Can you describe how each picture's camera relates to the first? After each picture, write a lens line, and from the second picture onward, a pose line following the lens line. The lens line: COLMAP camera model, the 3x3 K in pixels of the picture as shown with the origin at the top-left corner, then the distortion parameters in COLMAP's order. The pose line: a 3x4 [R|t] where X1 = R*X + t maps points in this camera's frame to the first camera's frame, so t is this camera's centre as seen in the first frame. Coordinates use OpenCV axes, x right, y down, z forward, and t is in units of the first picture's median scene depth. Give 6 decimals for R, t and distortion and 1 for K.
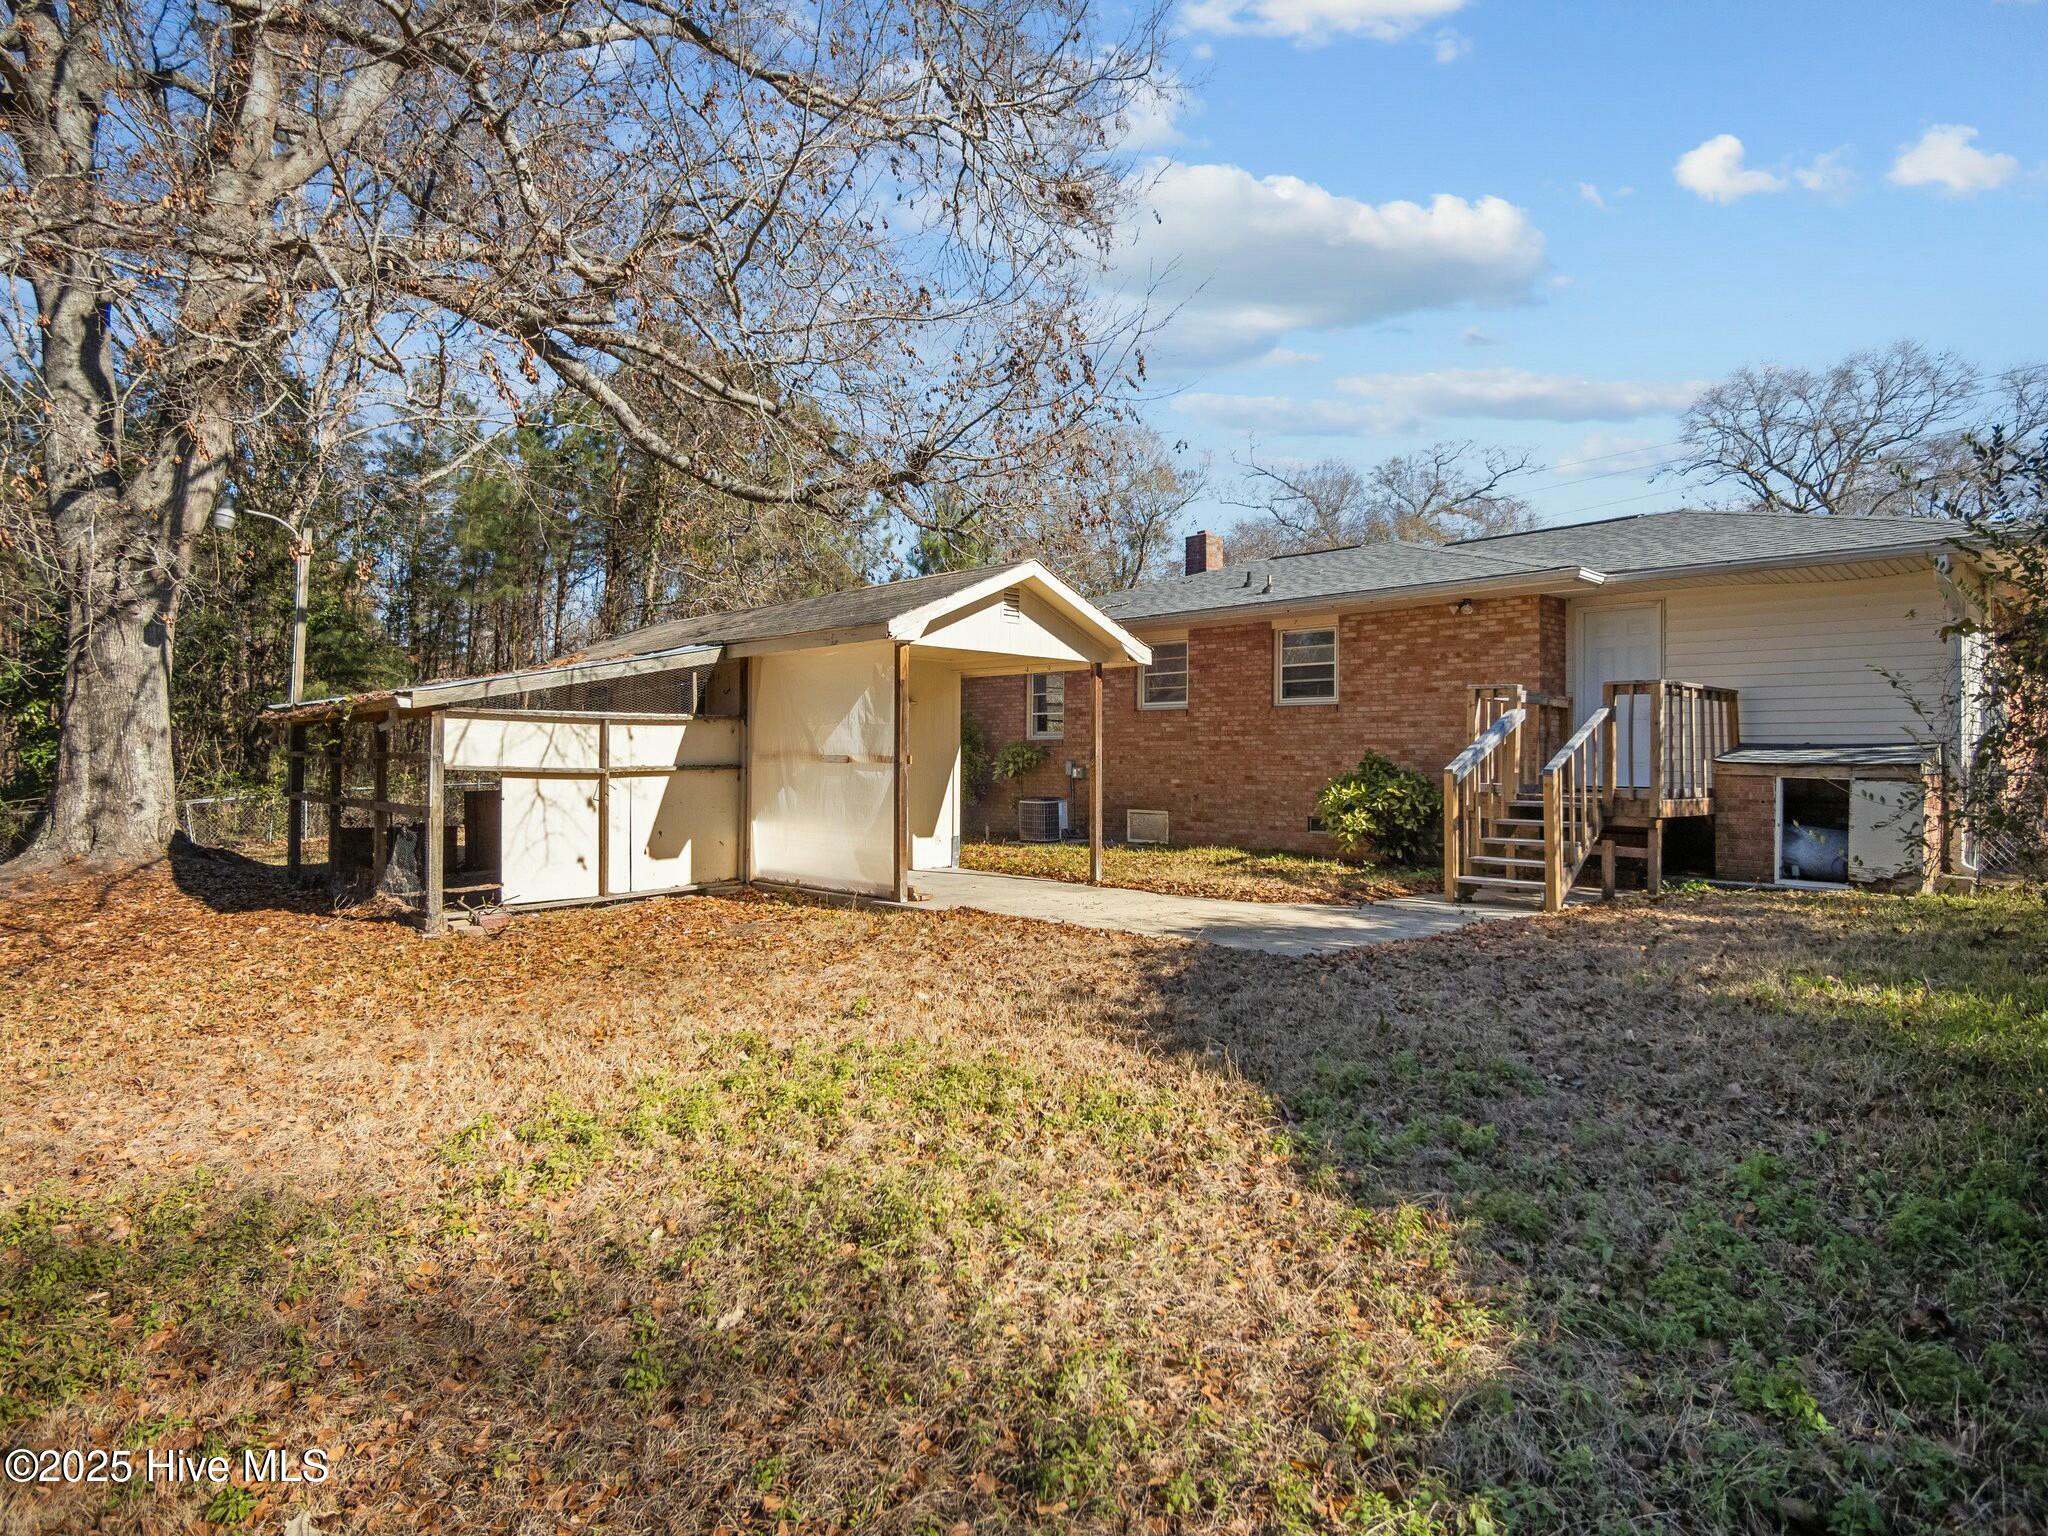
lens RADIAL K [[1207.9, 0, 1024.0], [0, 1207.9, 768.0], [0, 0, 1]] dist [-0.001154, 0.000024]
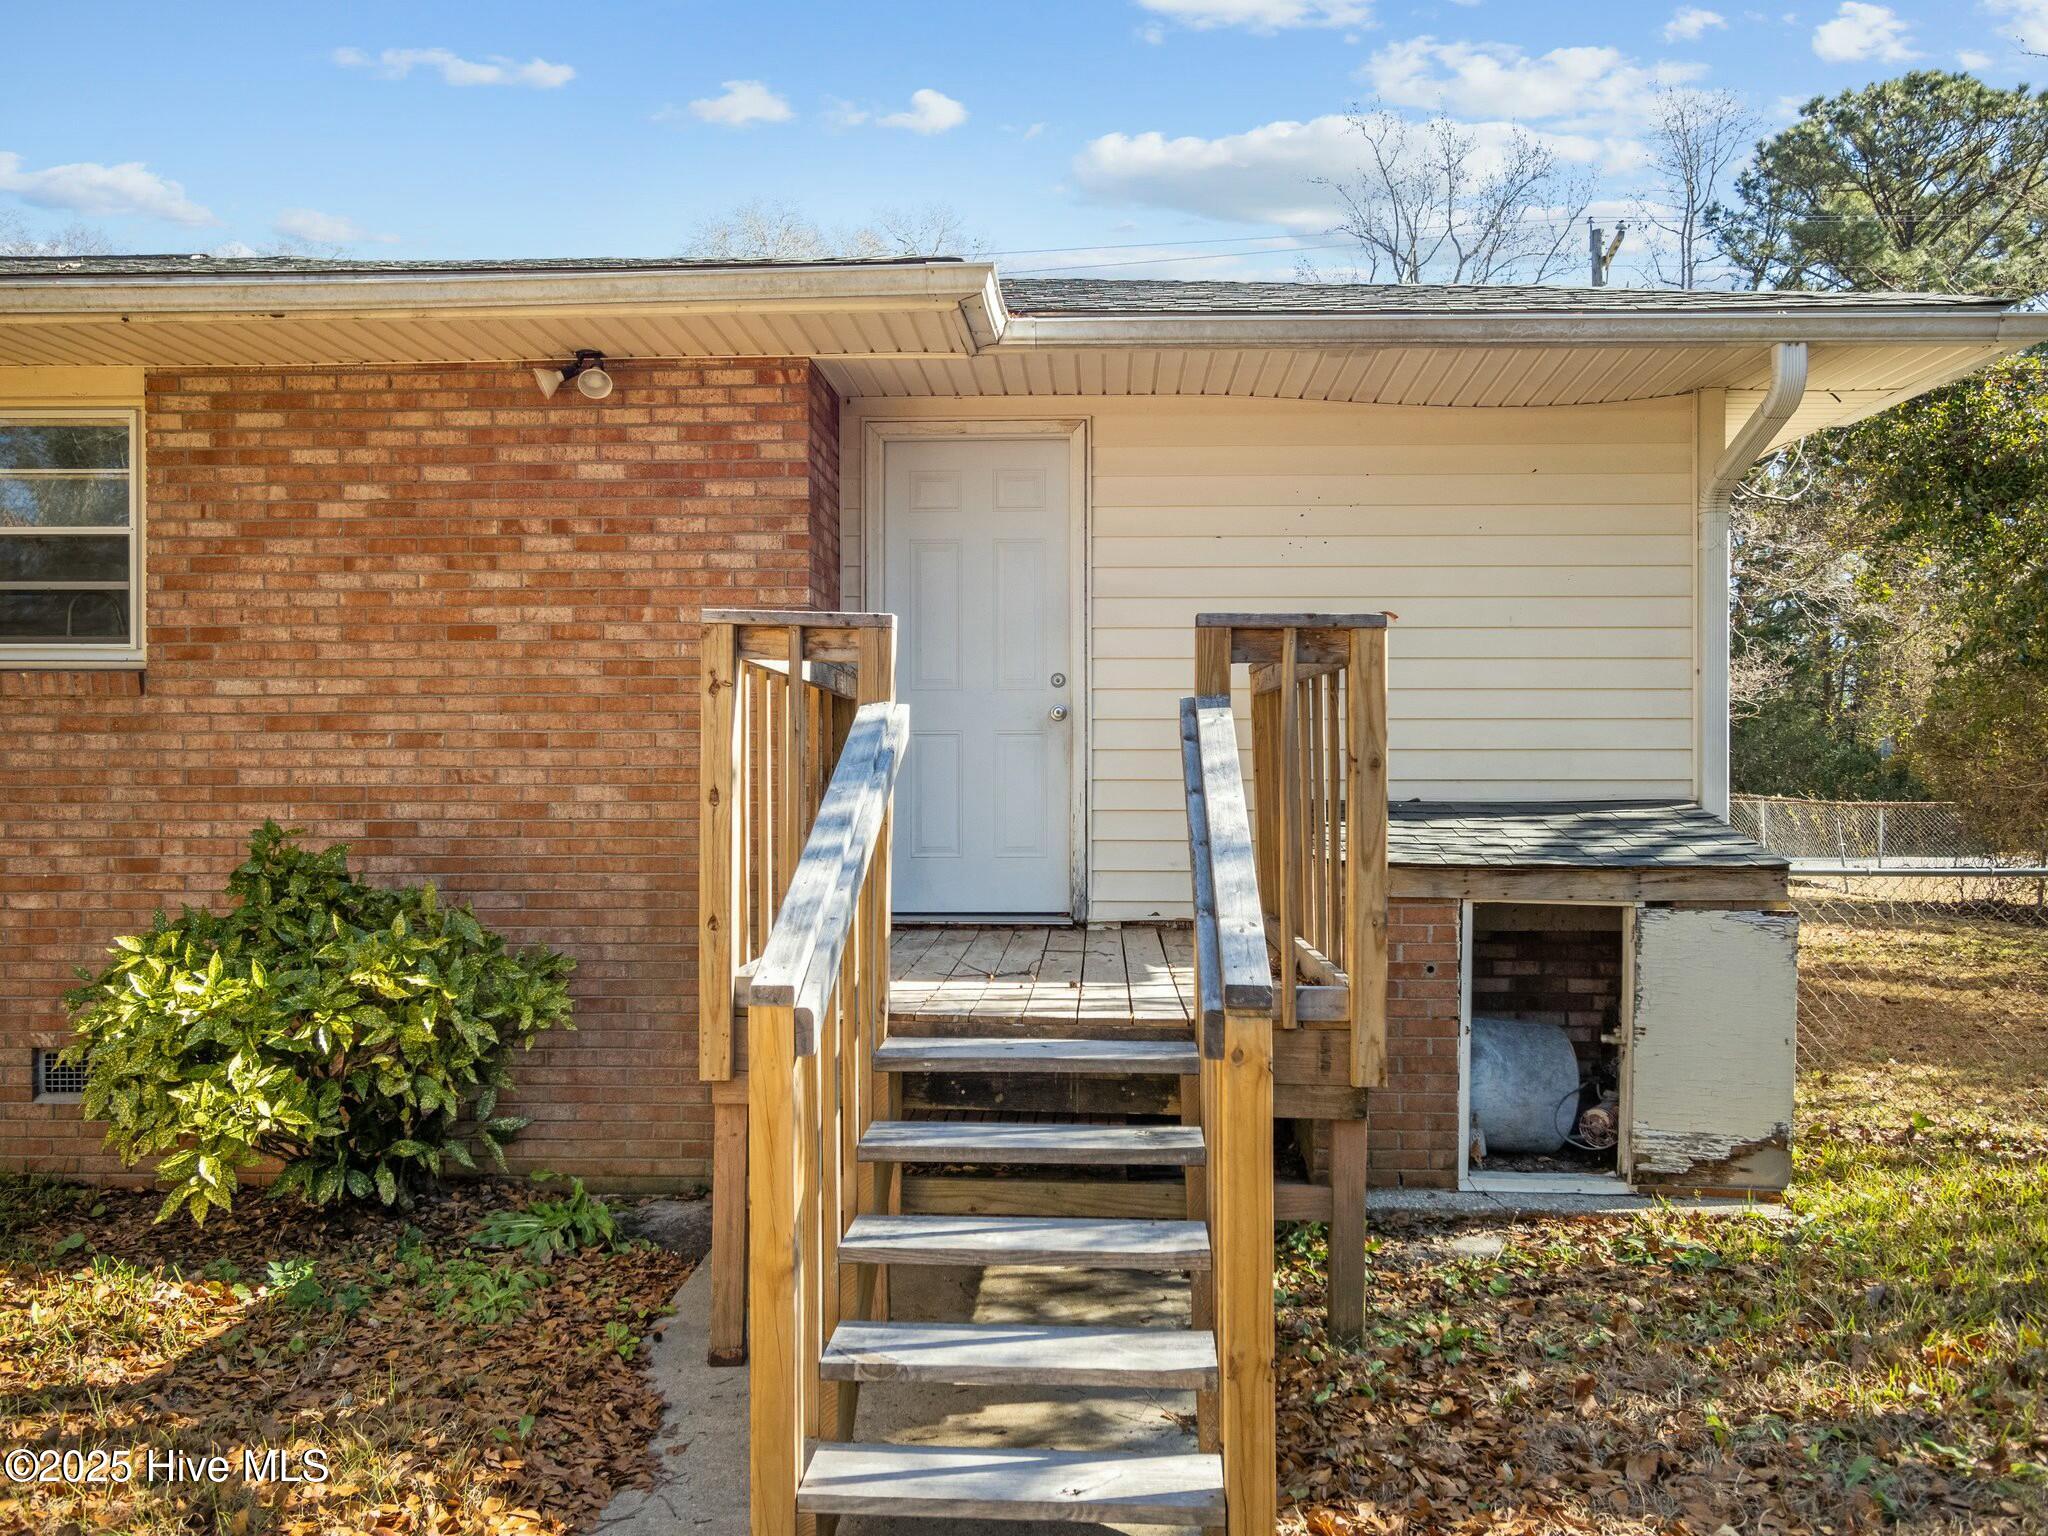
lens RADIAL K [[1654.6, 0, 1024.0], [0, 1654.6, 768.0], [0, 0, 1]] dist [0.008460, 0.001558]
pose [[0.725316, -0.004510, 0.688401, 0.149209], [0.008506, 0.999961, -0.002412, -0.028057], [-0.688364, 0.007605, 0.725326, 0.610770]]
